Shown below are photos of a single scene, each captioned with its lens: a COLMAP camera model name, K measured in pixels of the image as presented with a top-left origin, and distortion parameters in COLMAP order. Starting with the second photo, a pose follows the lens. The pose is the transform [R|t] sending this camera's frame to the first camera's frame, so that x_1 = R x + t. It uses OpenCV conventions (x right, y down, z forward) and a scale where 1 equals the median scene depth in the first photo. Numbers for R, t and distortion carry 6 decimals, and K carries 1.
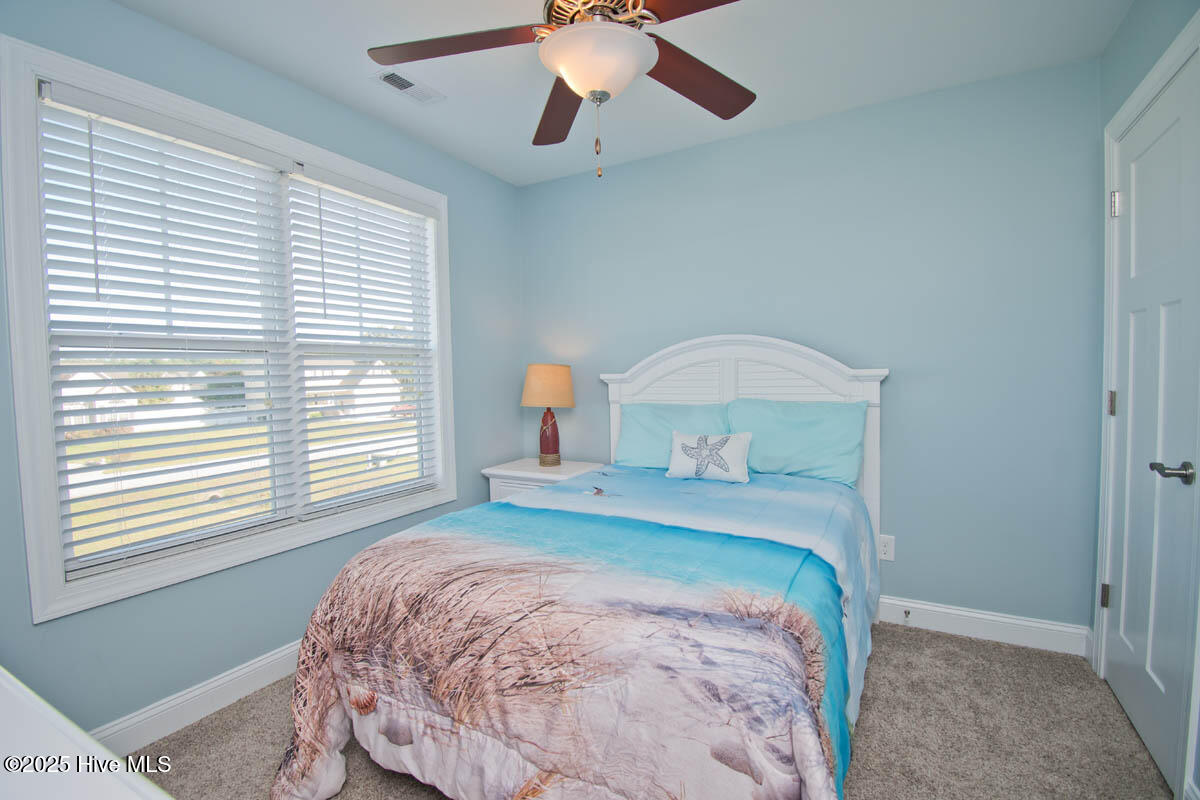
lens RADIAL K [[528.2, 0, 598.4], [0, 528.2, 399.7], [0, 0, 1]] dist [0.017474, -0.024428]
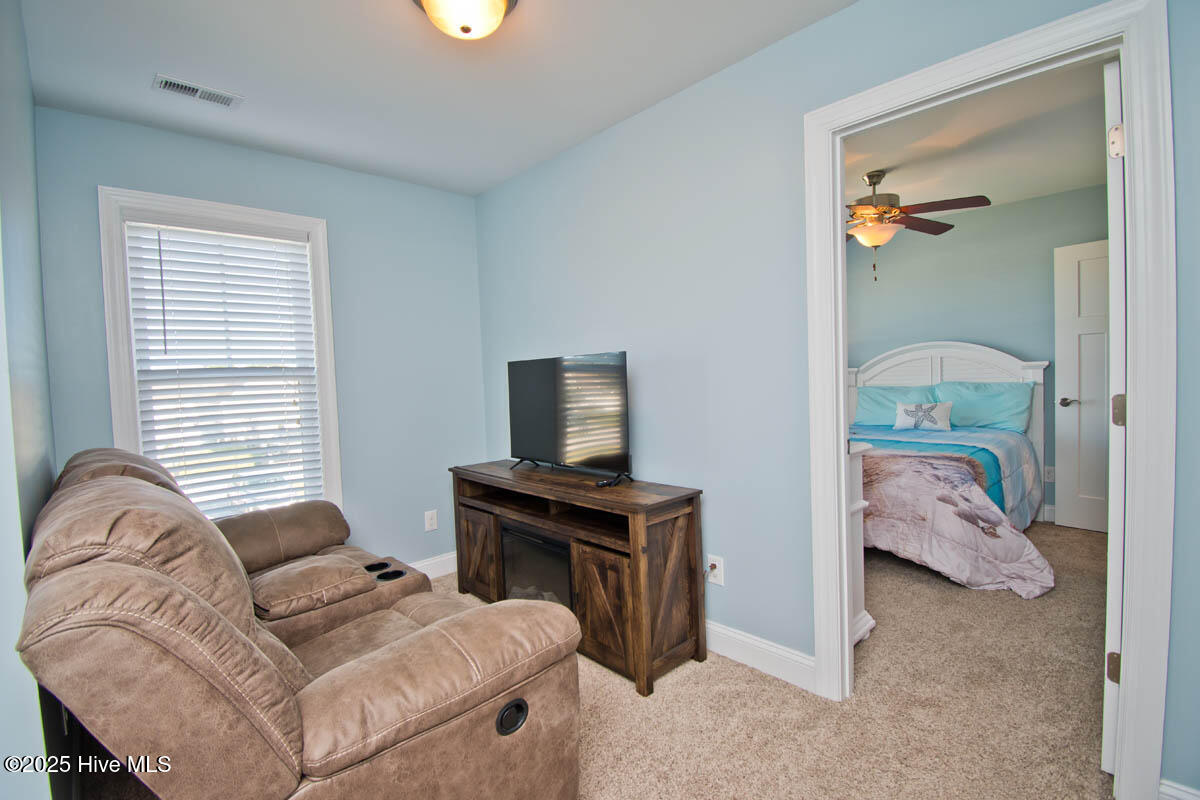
lens RADIAL K [[528.2, 0, 598.4], [0, 528.2, 399.7], [0, 0, 1]] dist [0.017474, -0.024428]
pose [[0.953724, -0.004167, -0.300655, -0.278311], [0.005751, 0.999974, 0.004384, 0.044434], [0.300629, -0.005911, 0.953723, -0.947867]]
